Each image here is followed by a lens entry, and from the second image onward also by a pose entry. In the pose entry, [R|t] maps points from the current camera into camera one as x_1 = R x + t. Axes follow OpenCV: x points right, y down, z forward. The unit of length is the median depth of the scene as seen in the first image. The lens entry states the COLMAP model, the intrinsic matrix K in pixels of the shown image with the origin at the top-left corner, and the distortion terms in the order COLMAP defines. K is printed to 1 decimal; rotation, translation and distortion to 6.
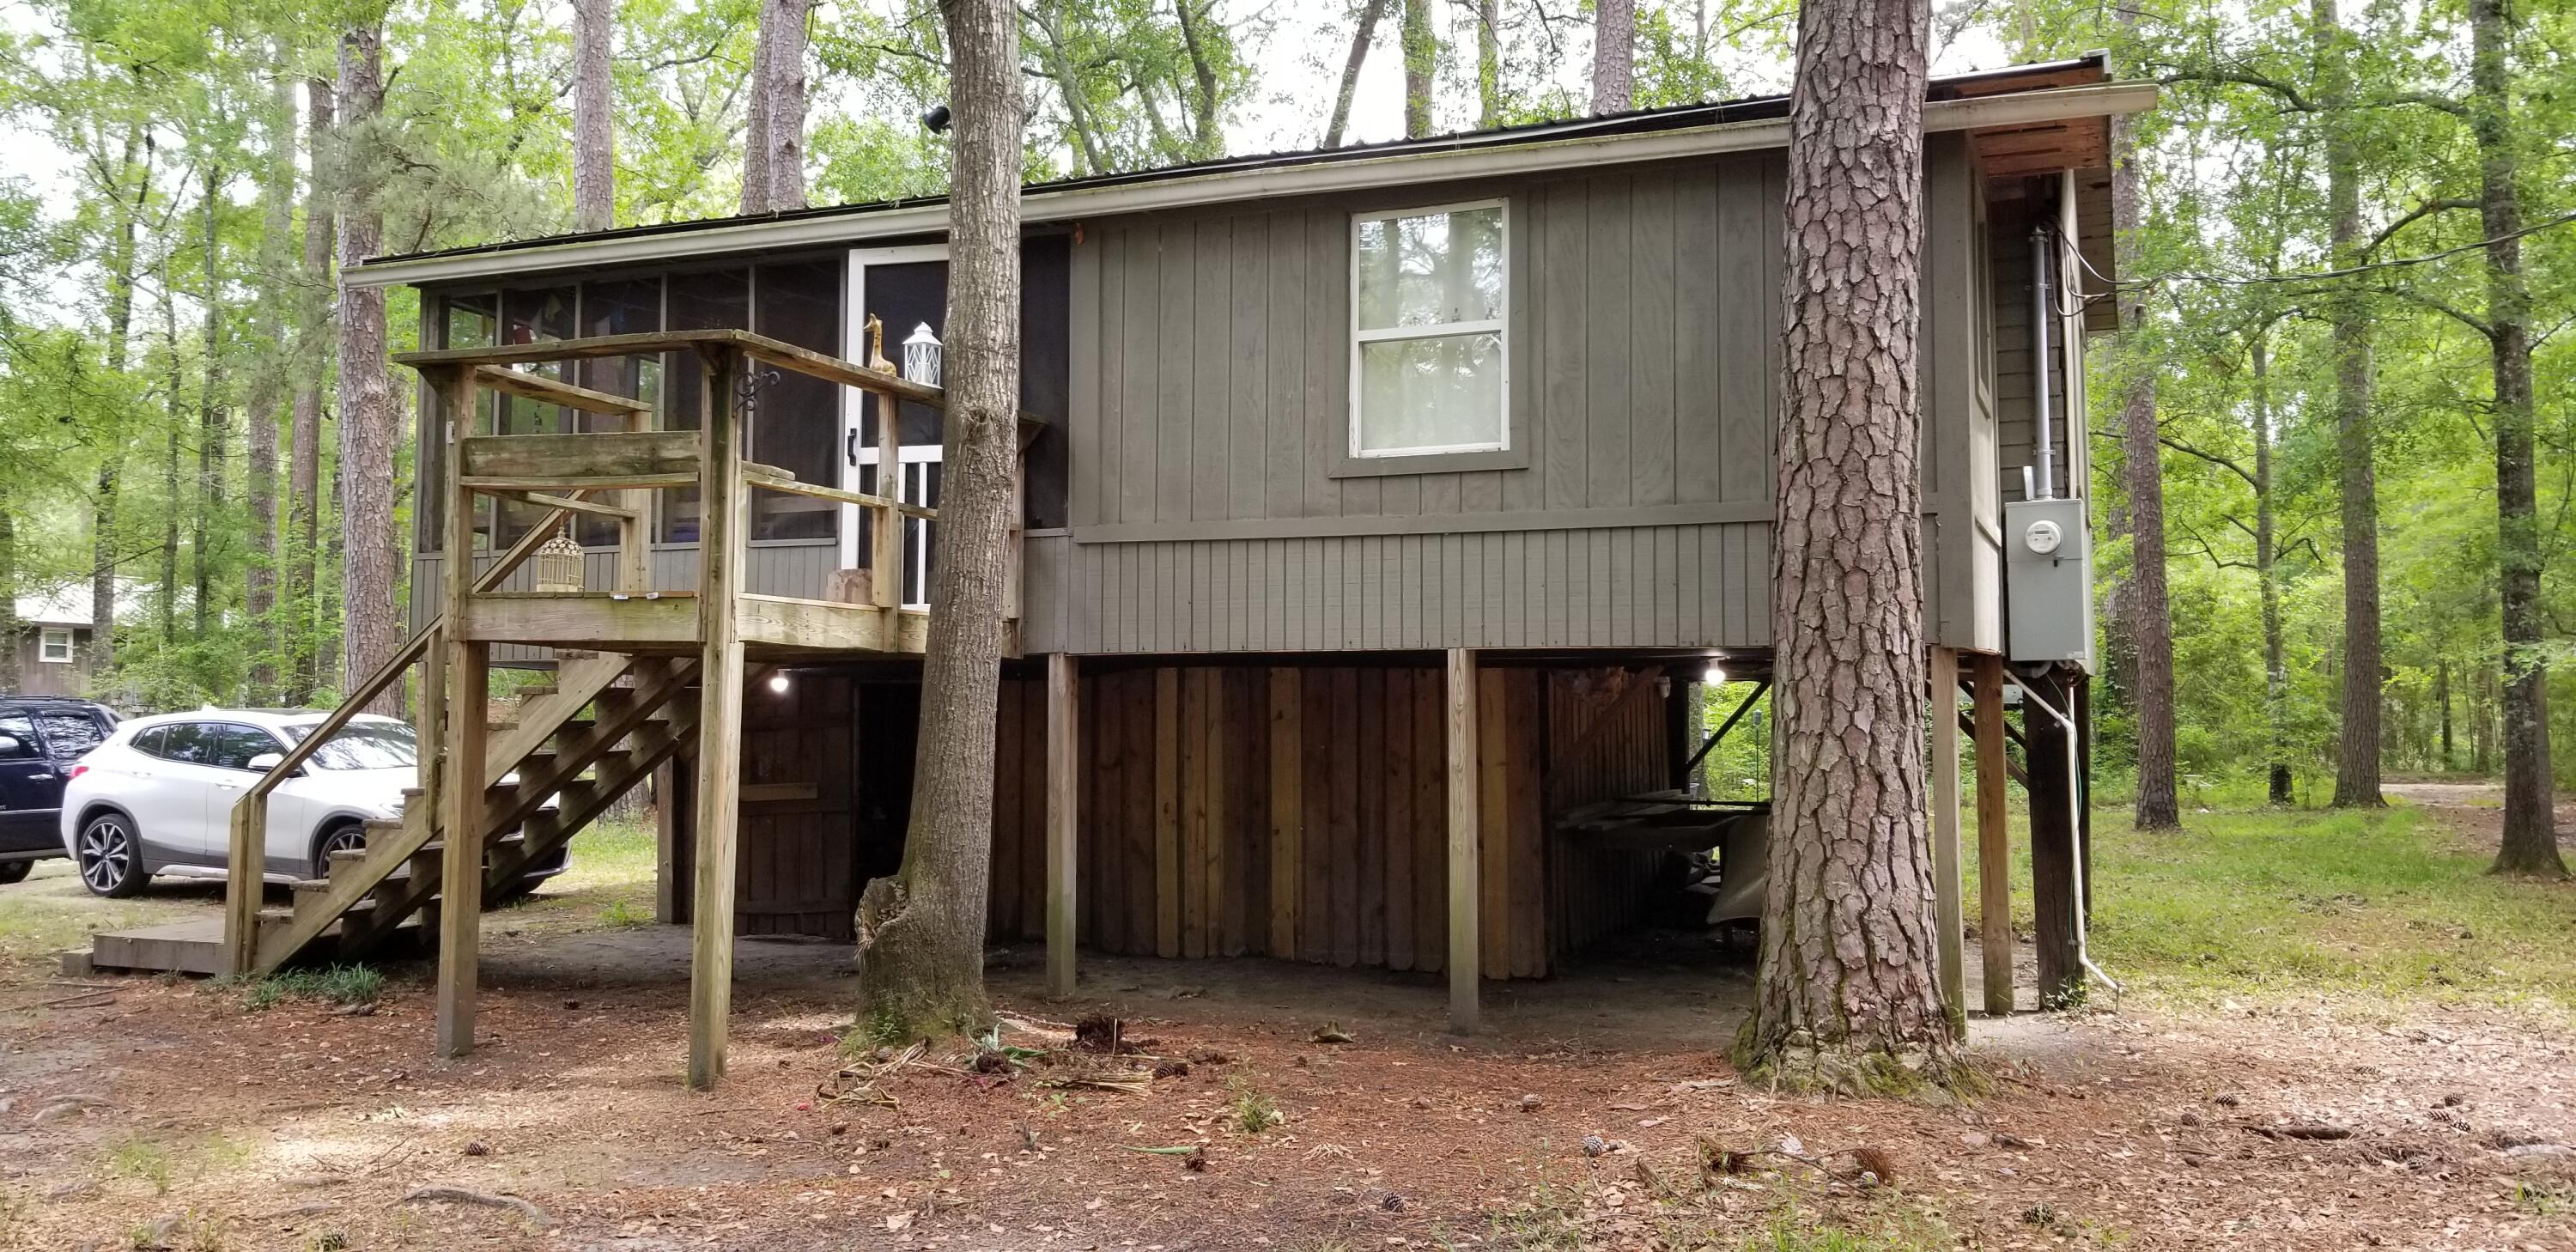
lens RADIAL K [[2041.6, 0, 1229.4], [0, 2041.6, 586.7], [0, 0, 1]] dist [0.091137, -0.182951]
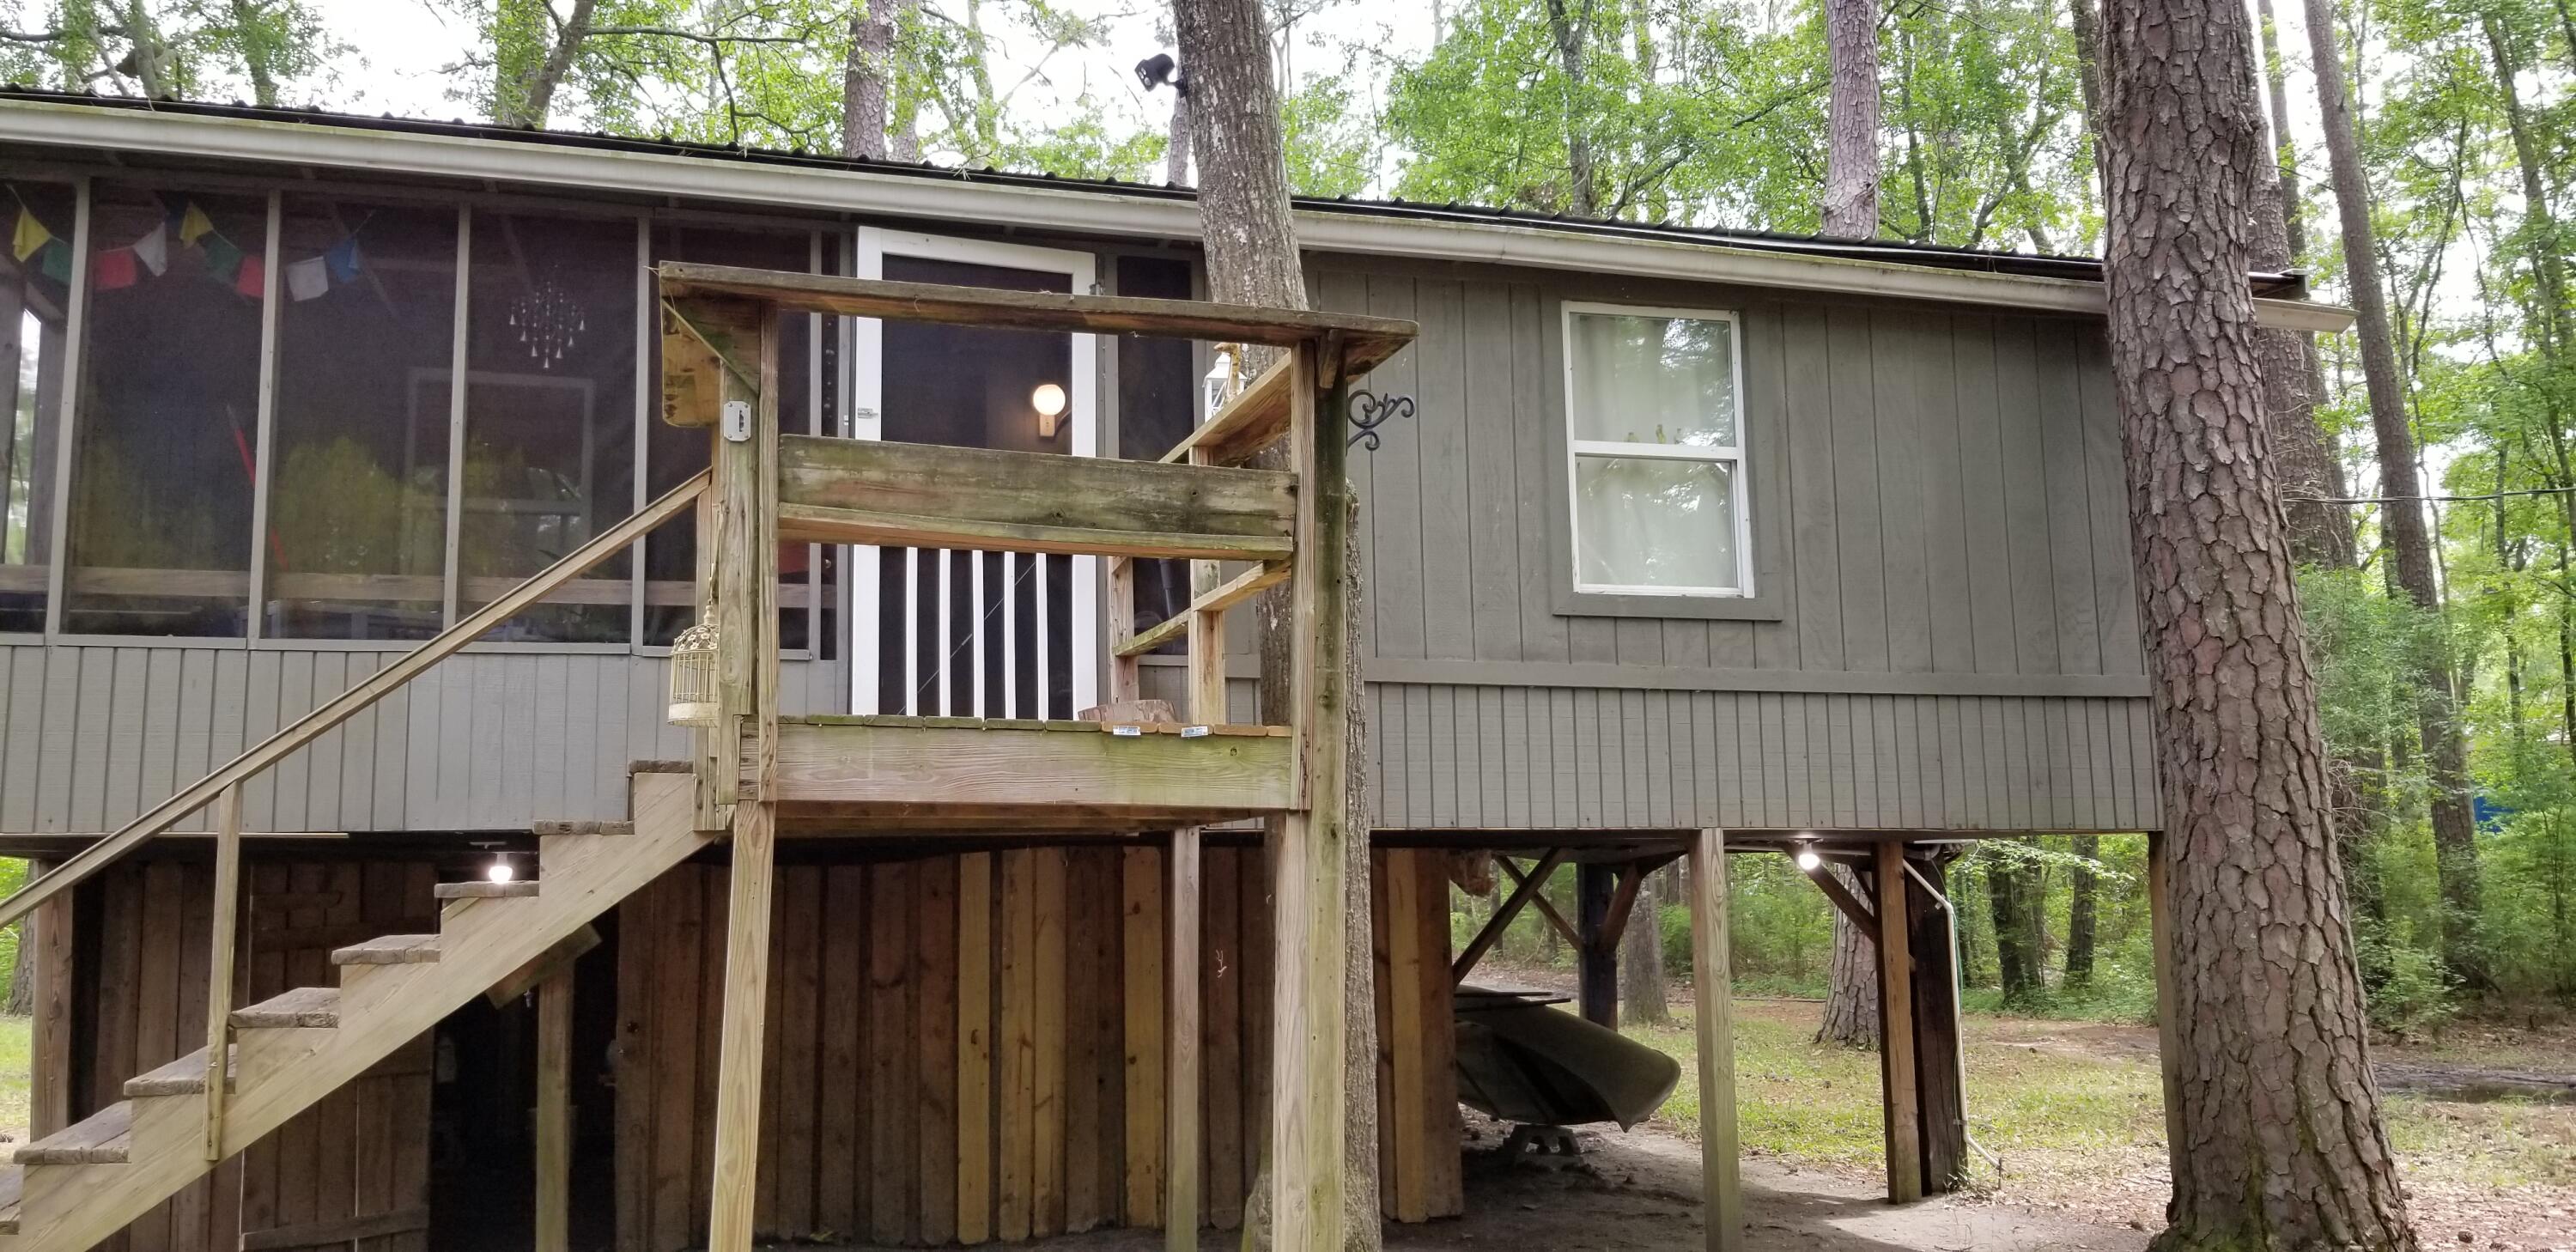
lens RADIAL K [[2041.6, 0, 1229.4], [0, 2041.6, 586.7], [0, 0, 1]] dist [0.091137, -0.182951]
pose [[0.774057, 0.080540, 0.627973, -0.602546], [-0.028740, 0.995323, -0.092228, 0.015536], [-0.632464, 0.053342, 0.772751, 0.484351]]
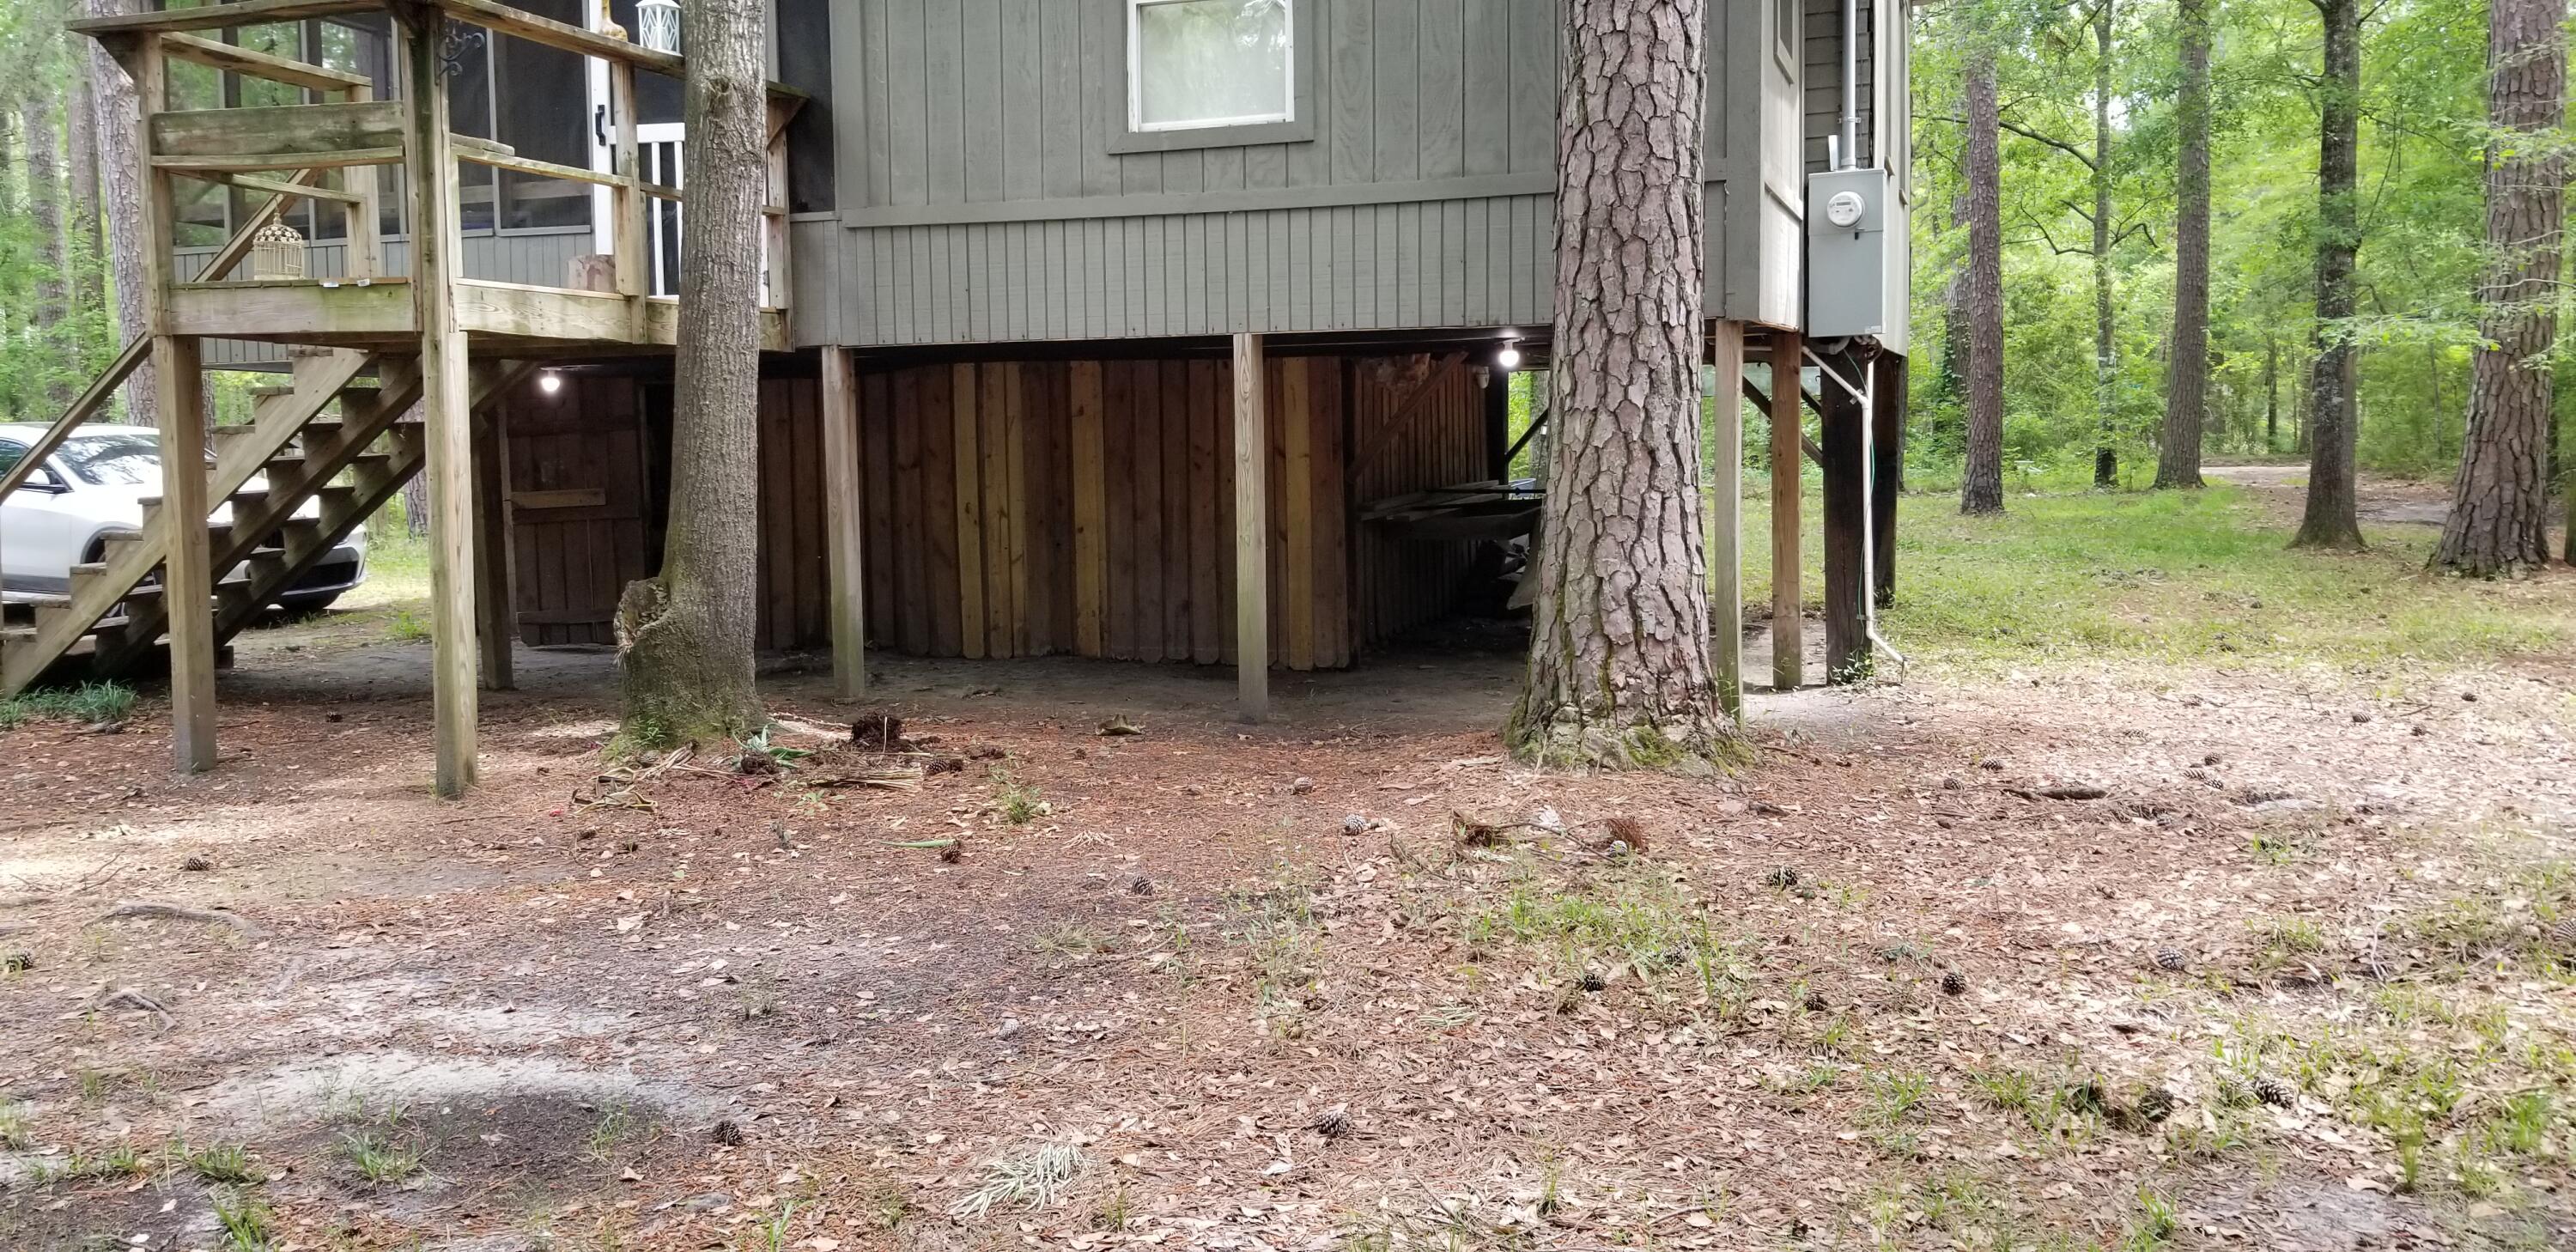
lens RADIAL K [[2041.6, 0, 1229.4], [0, 2041.6, 586.7], [0, 0, 1]] dist [0.091137, -0.182951]
pose [[0.997861, -0.022723, 0.061287, 0.044947], [0.013843, 0.989828, 0.141597, 0.012508], [-0.063881, -0.140446, 0.988025, 0.031670]]
